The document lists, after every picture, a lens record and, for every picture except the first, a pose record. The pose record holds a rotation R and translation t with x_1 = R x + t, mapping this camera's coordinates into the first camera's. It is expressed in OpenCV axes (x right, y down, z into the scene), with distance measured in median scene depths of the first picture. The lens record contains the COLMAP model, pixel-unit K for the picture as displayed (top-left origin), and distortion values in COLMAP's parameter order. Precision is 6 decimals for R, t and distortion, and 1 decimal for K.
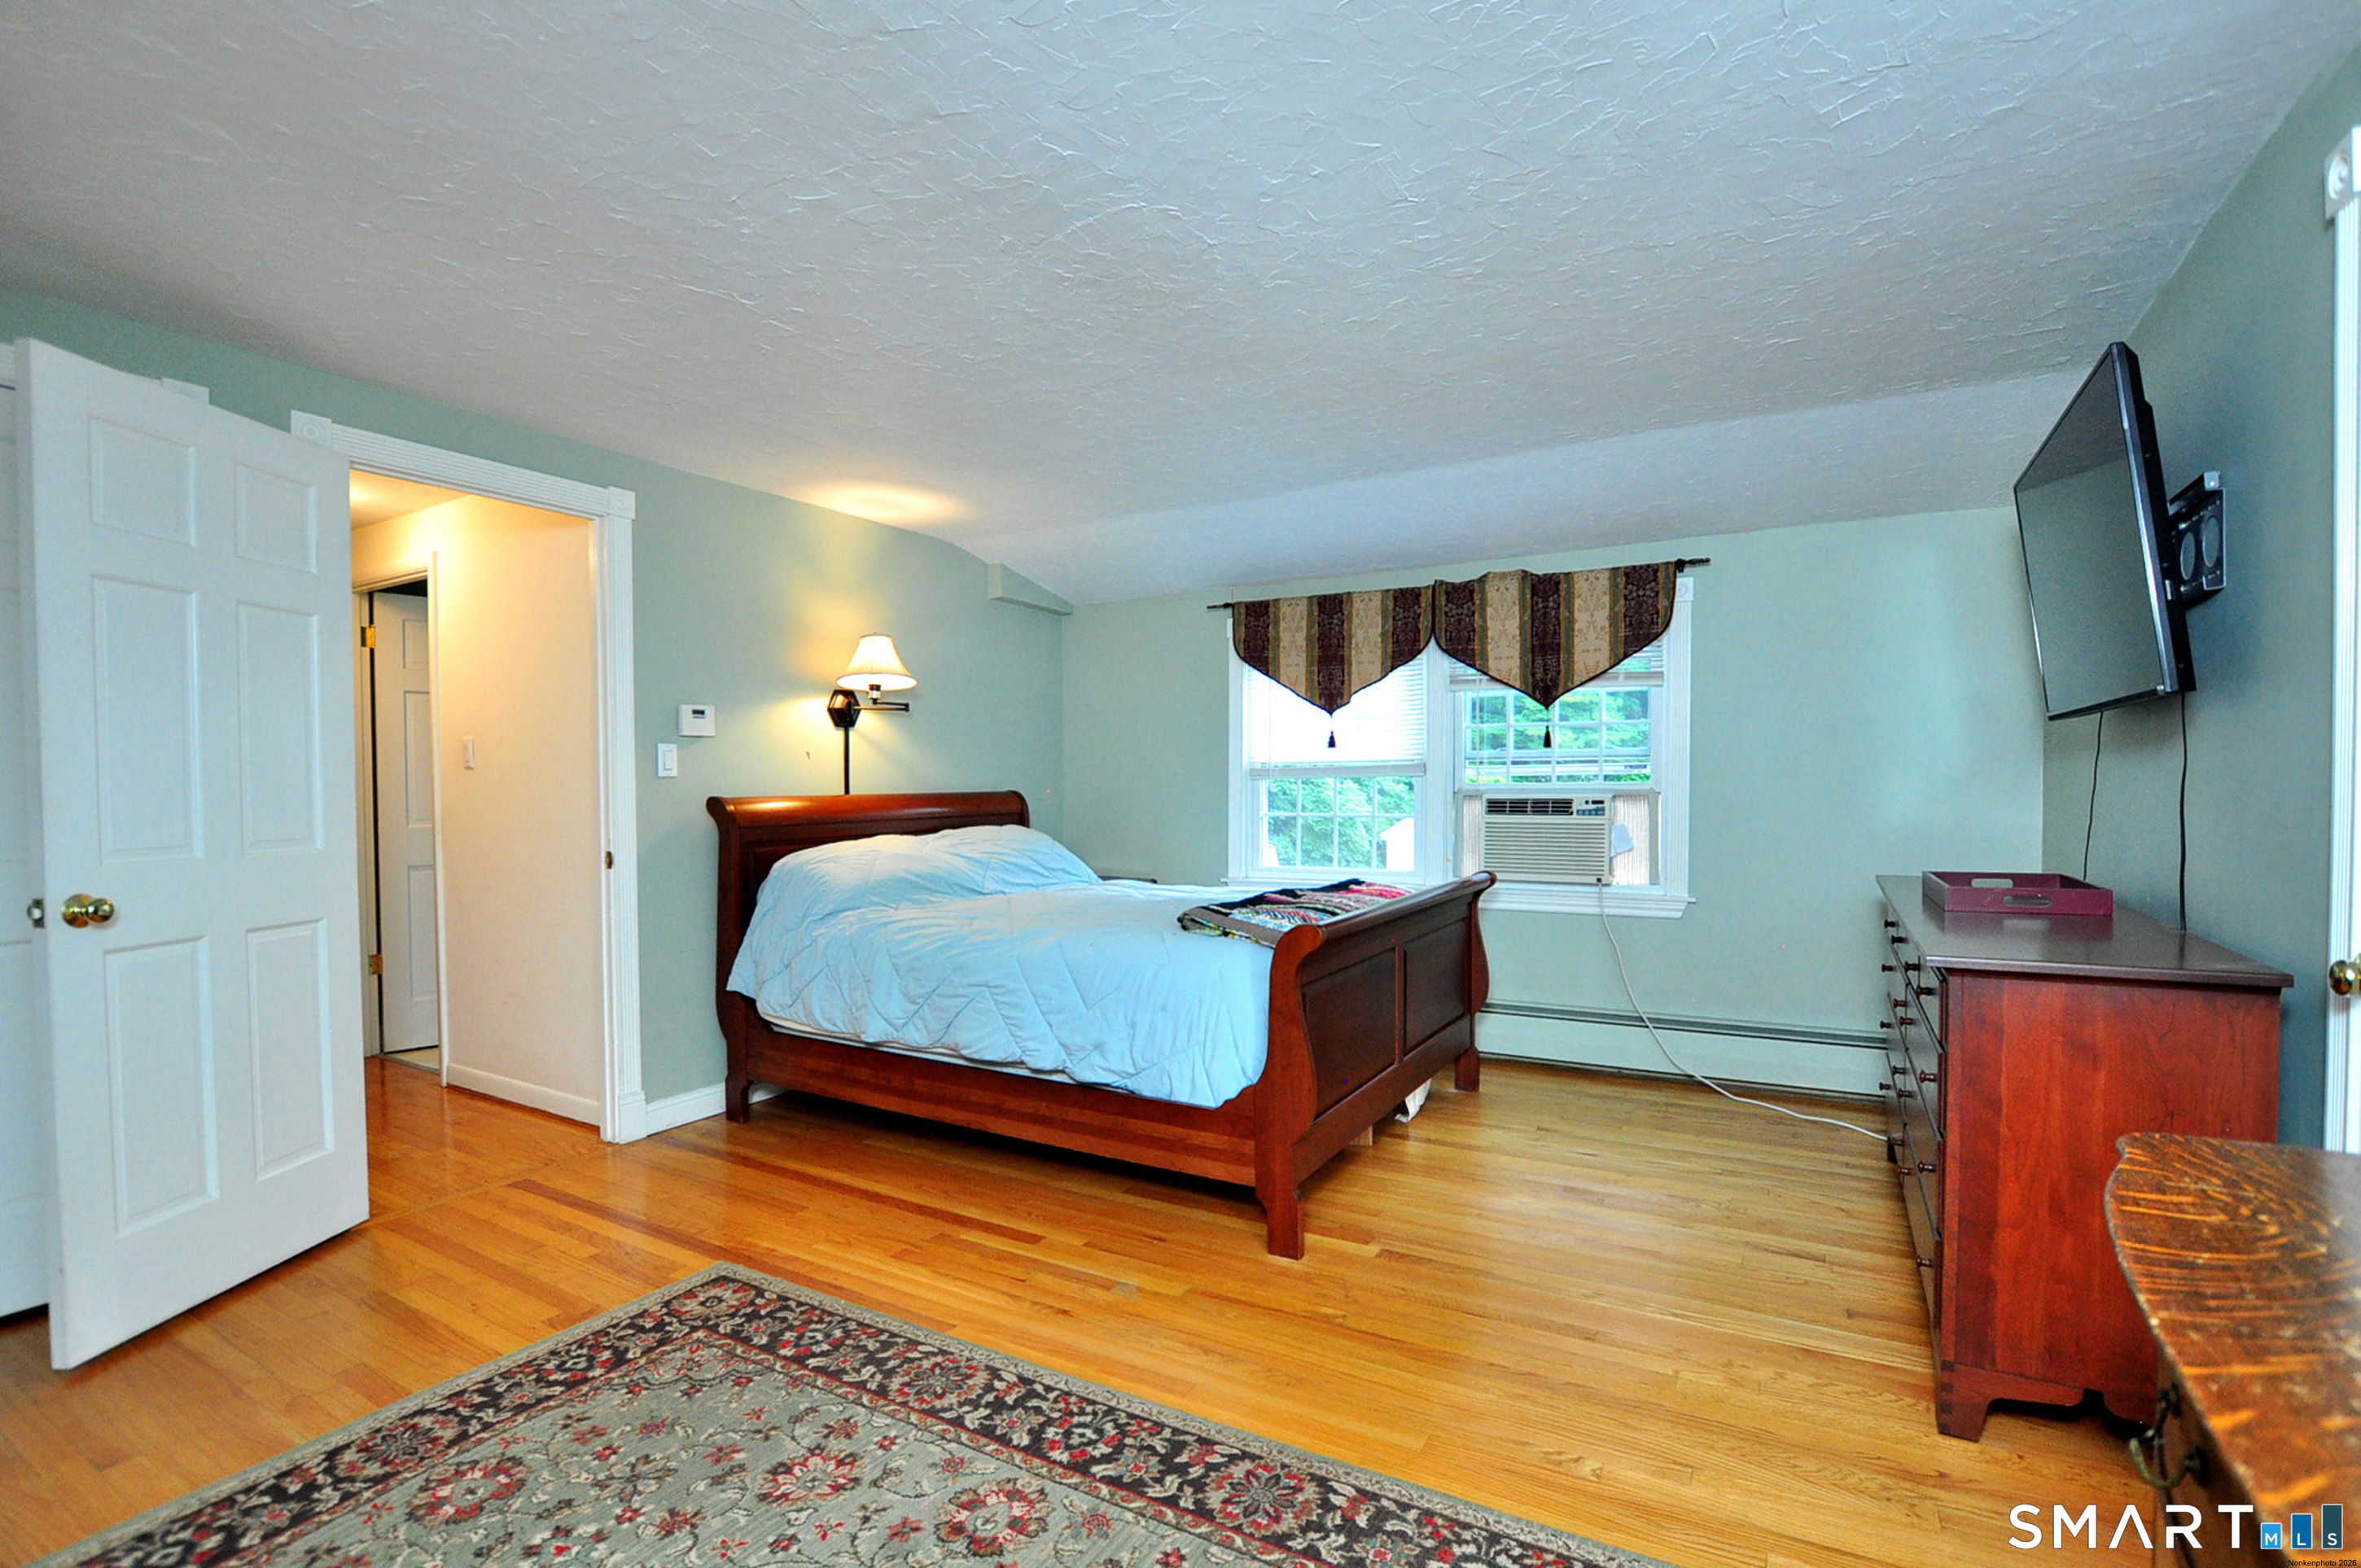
lens RADIAL K [[1068.3, 0, 1187.5], [0, 1068.3, 814.9], [0, 0, 1]] dist [-0.026782, 0.000446]
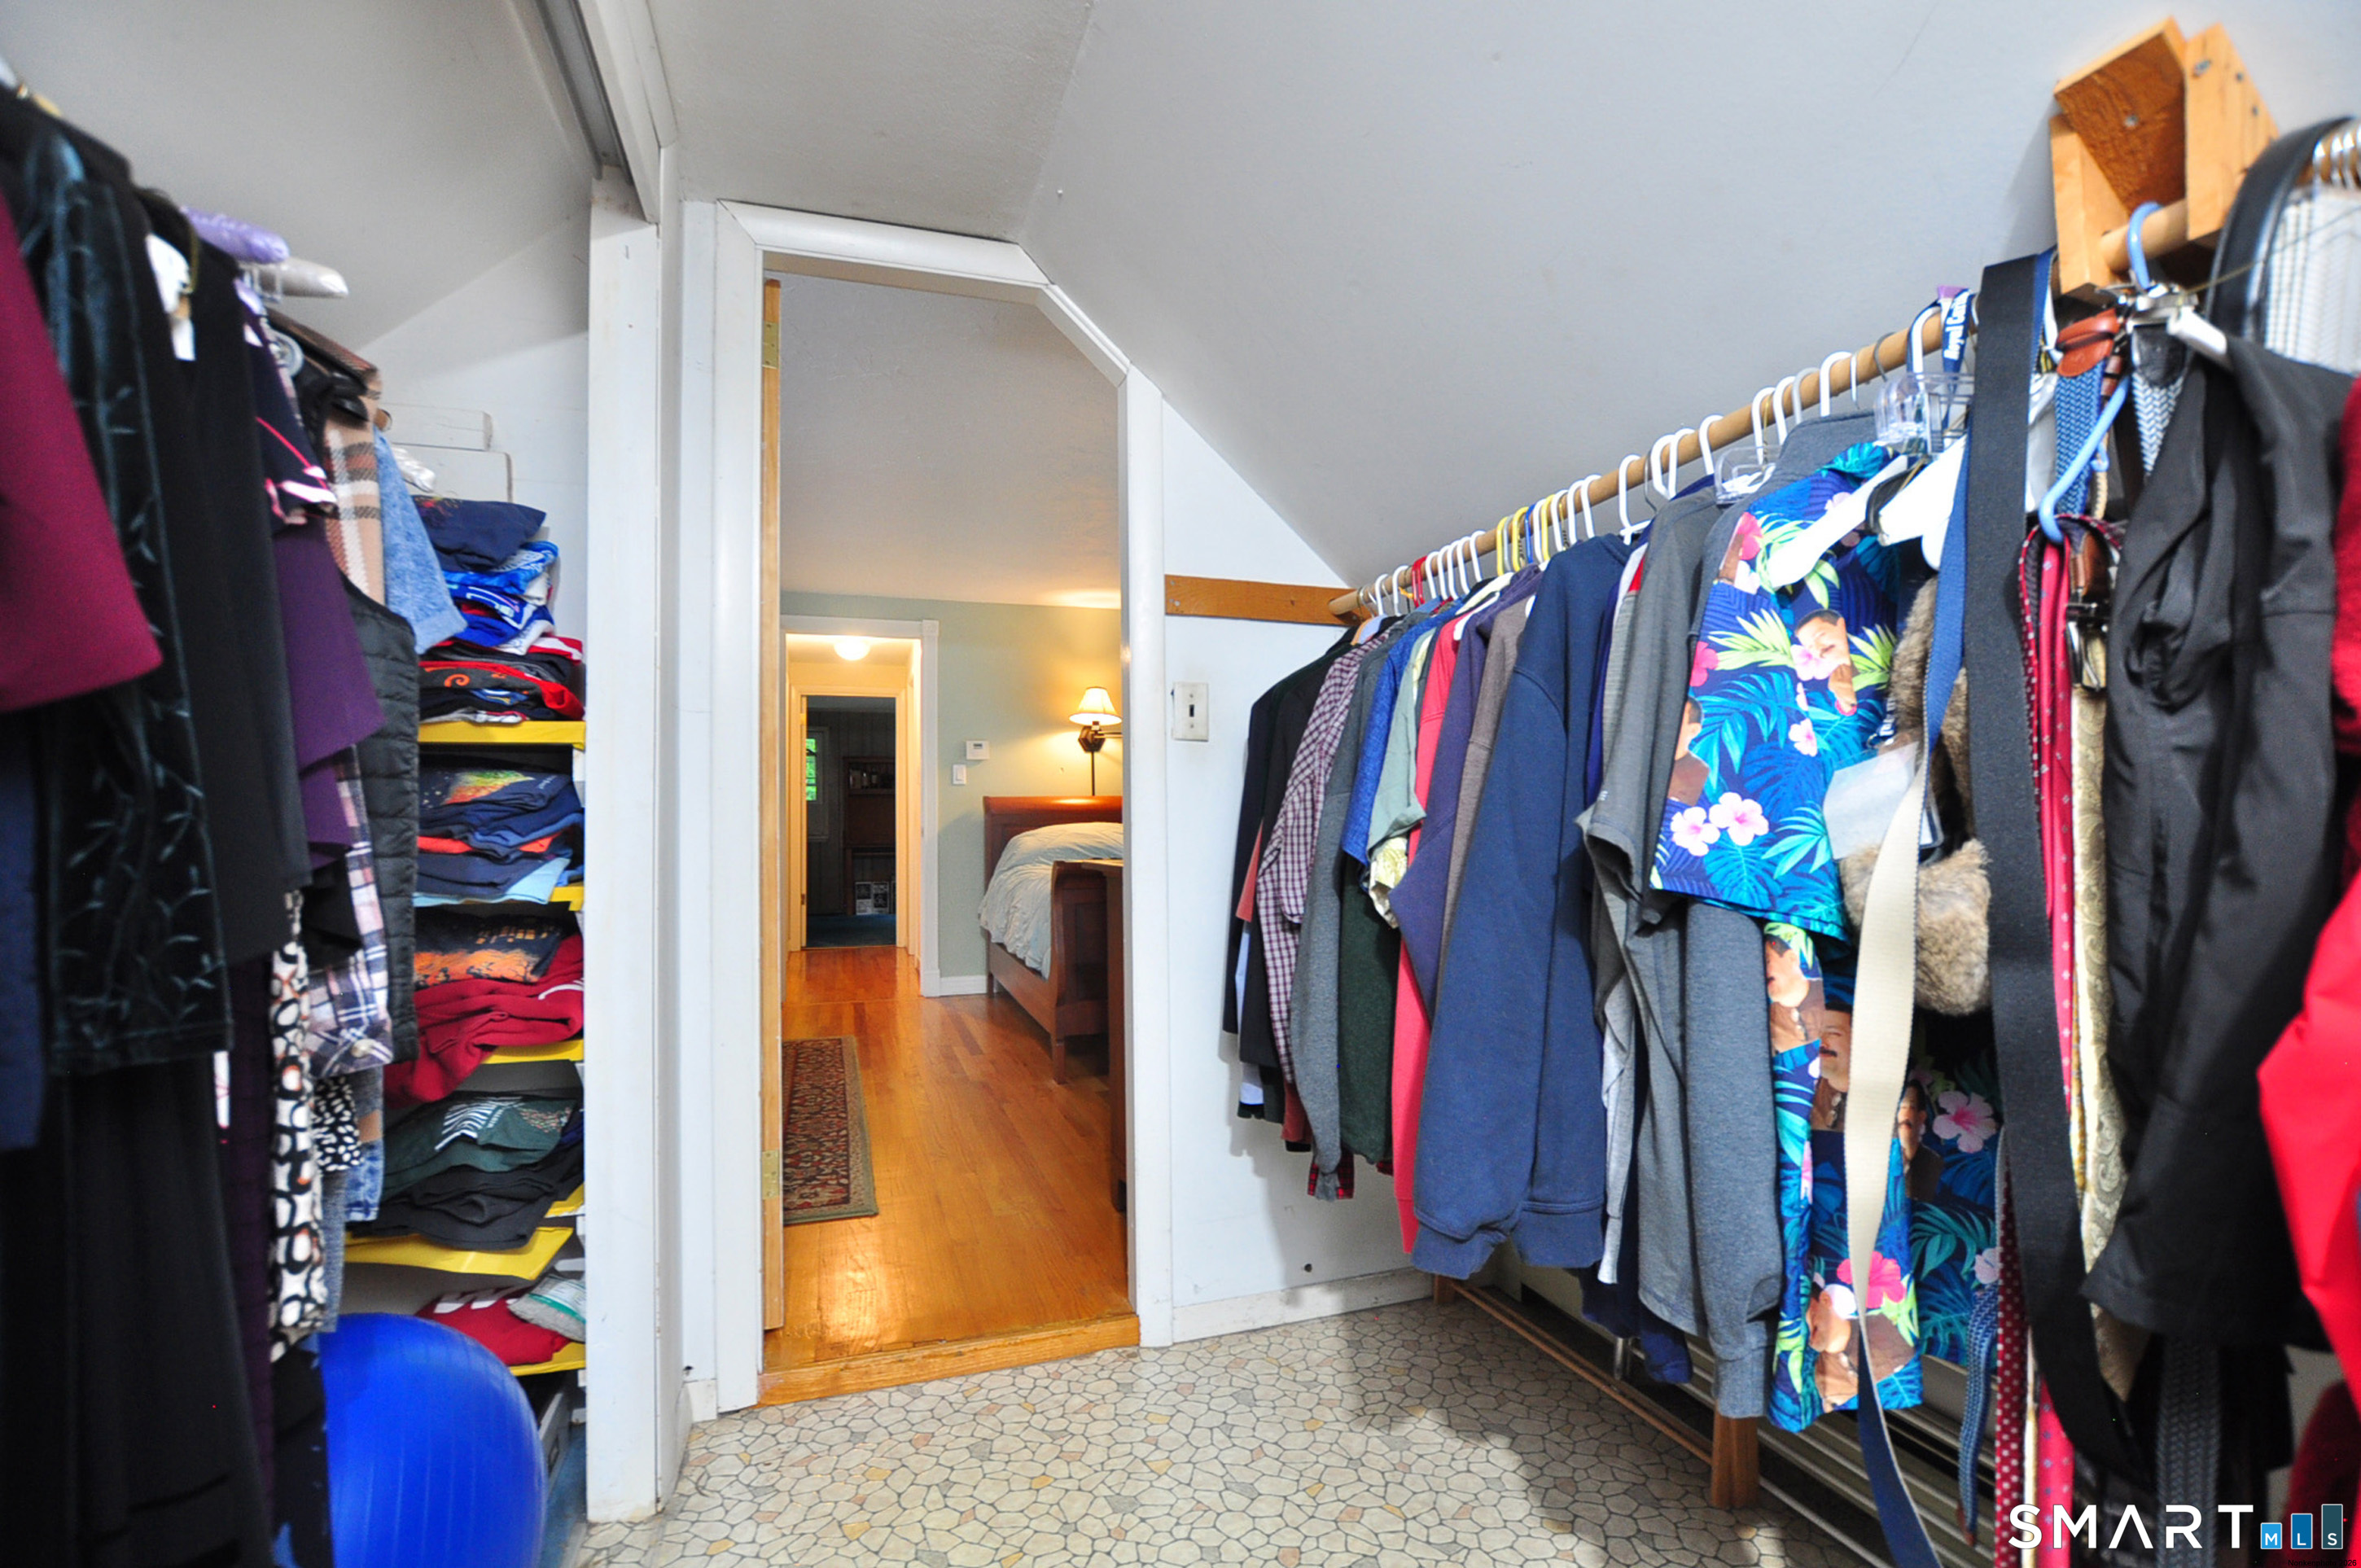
lens RADIAL K [[1047.8, 0, 1206.7], [0, 1047.8, 785.6], [0, 0, 1]] dist [-0.027002, 0.000498]
pose [[0.753506, -0.020666, -0.657117, 1.019626], [-0.011987, 0.998908, -0.045160, 0.042397], [0.657332, 0.041905, 0.752435, -0.015074]]
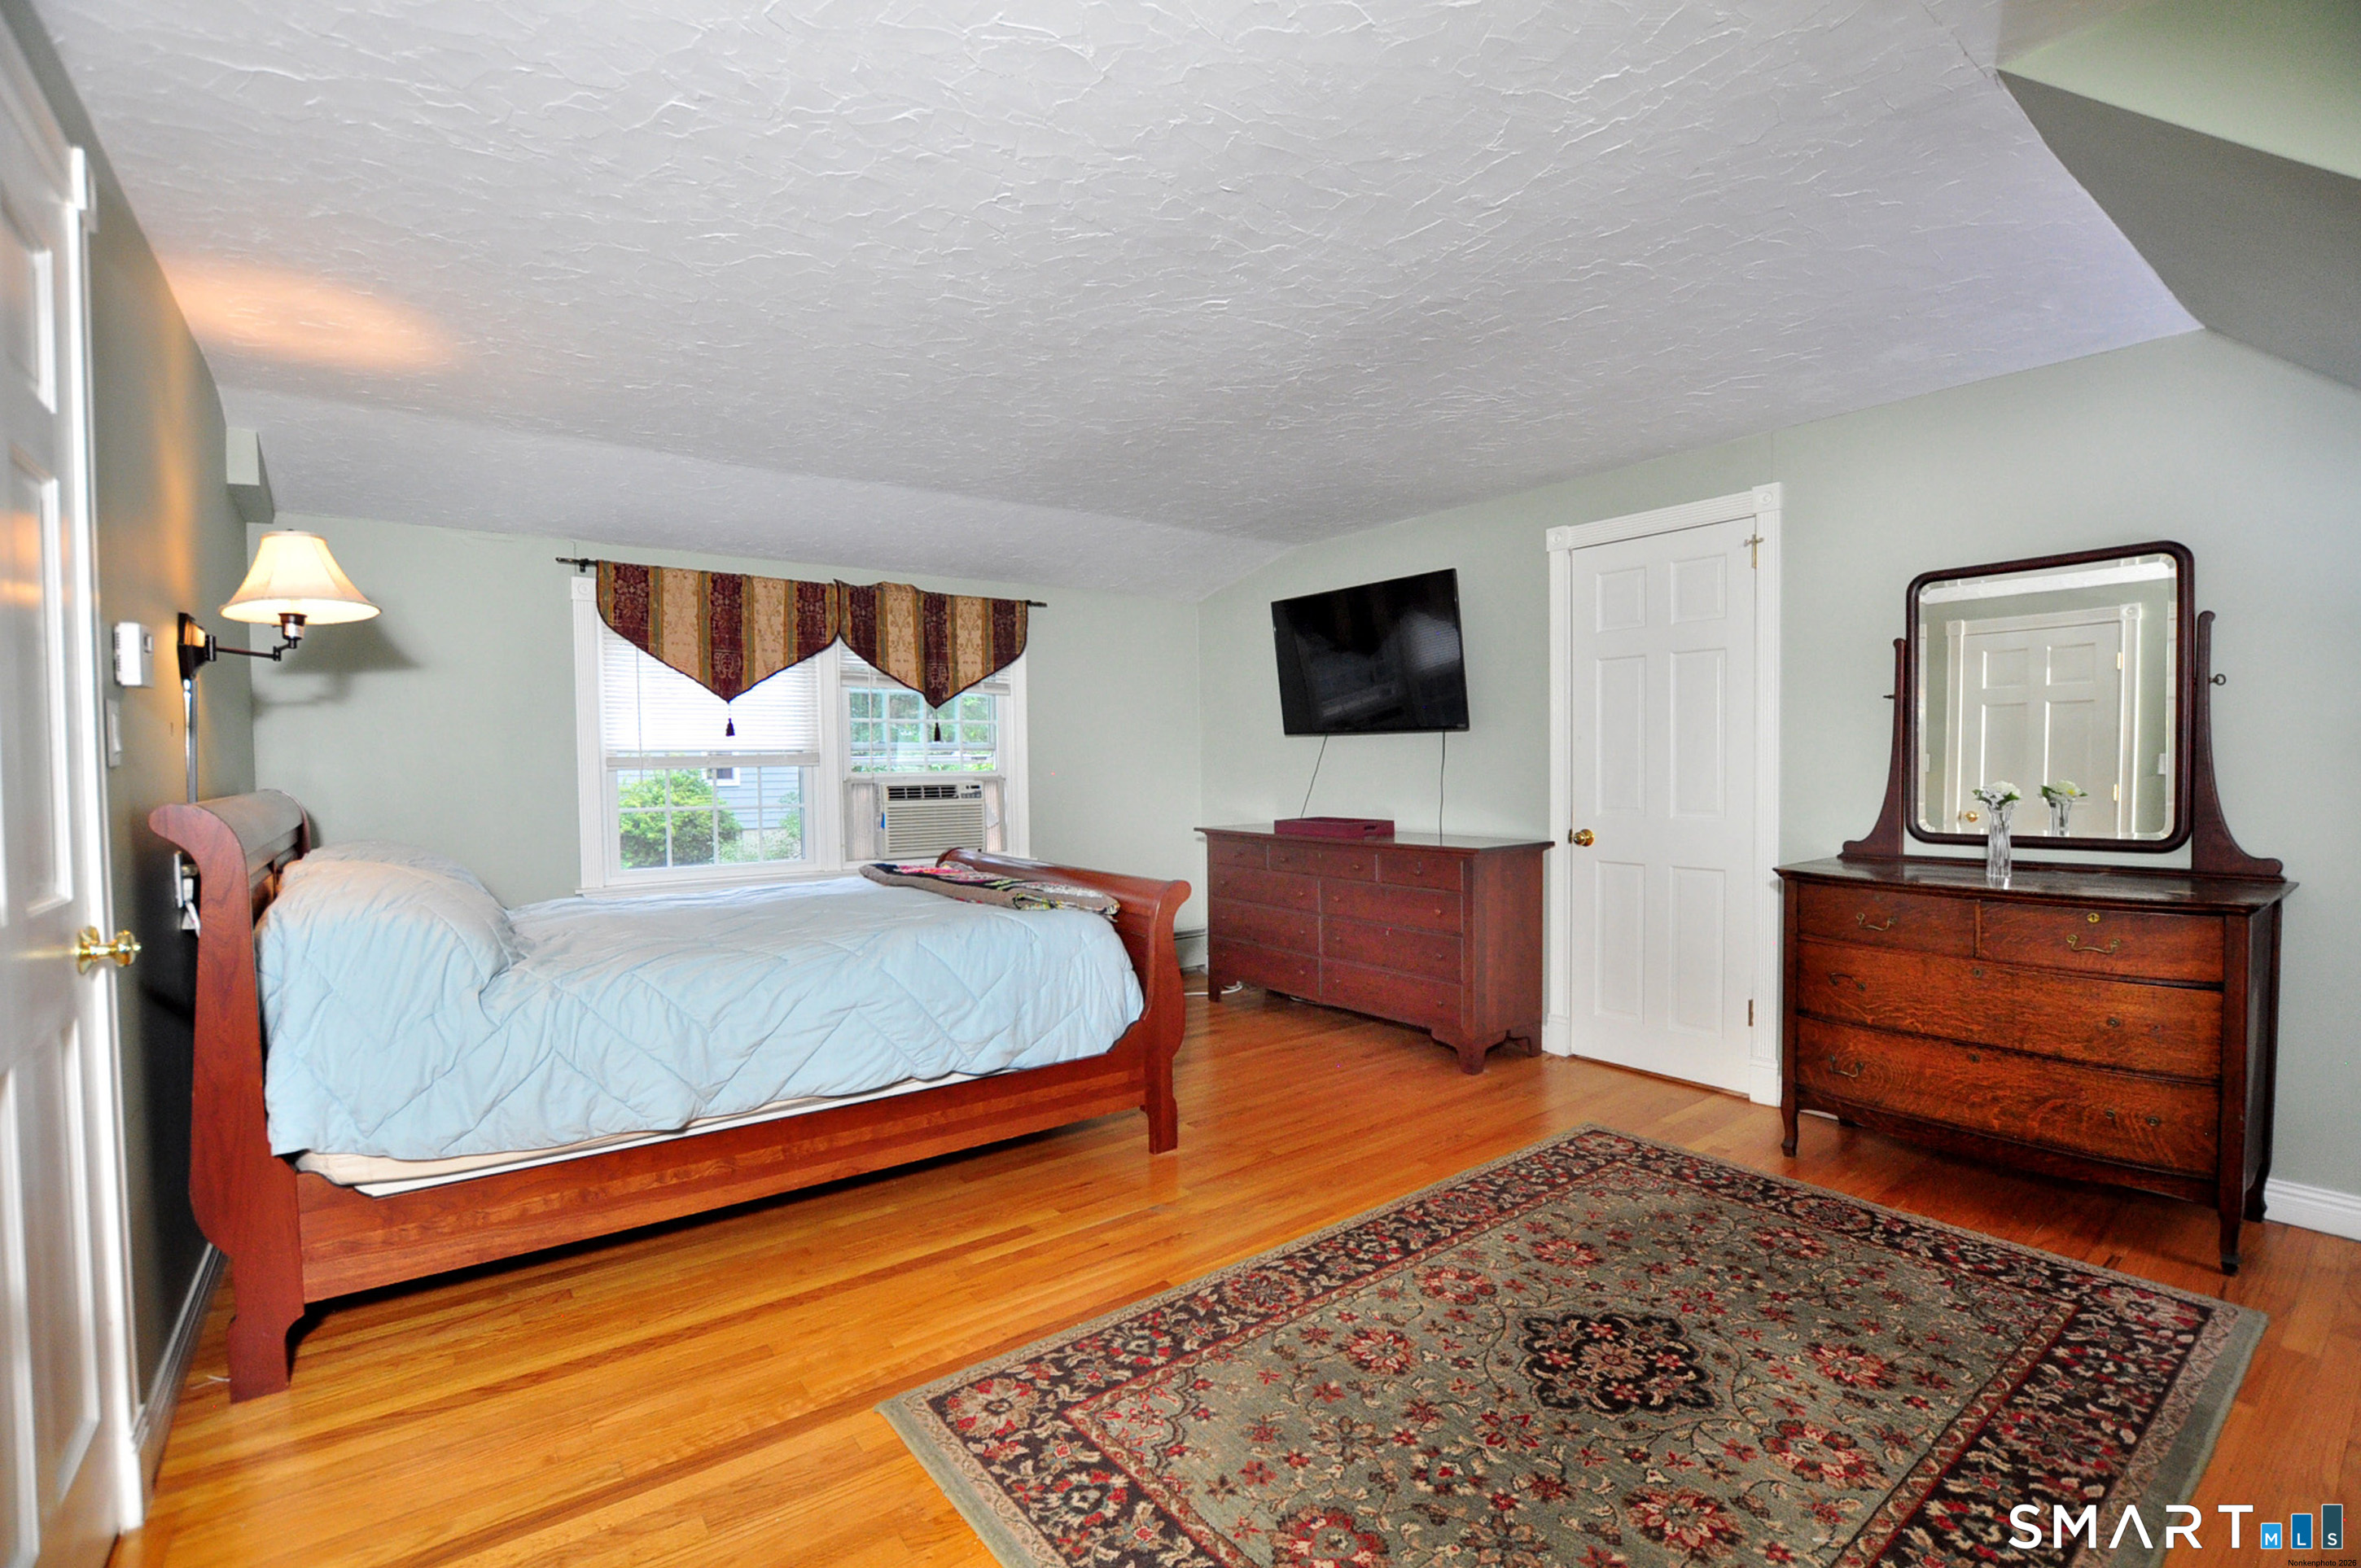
lens RADIAL K [[1047.8, 0, 1206.7], [0, 1047.8, 785.6], [0, 0, 1]] dist [-0.027002, 0.000498]
pose [[0.381223, -0.017142, 0.924324, -0.802189], [0.041223, 0.999149, 0.001528, -0.005848], [-0.923564, 0.037521, 0.381605, 0.383926]]
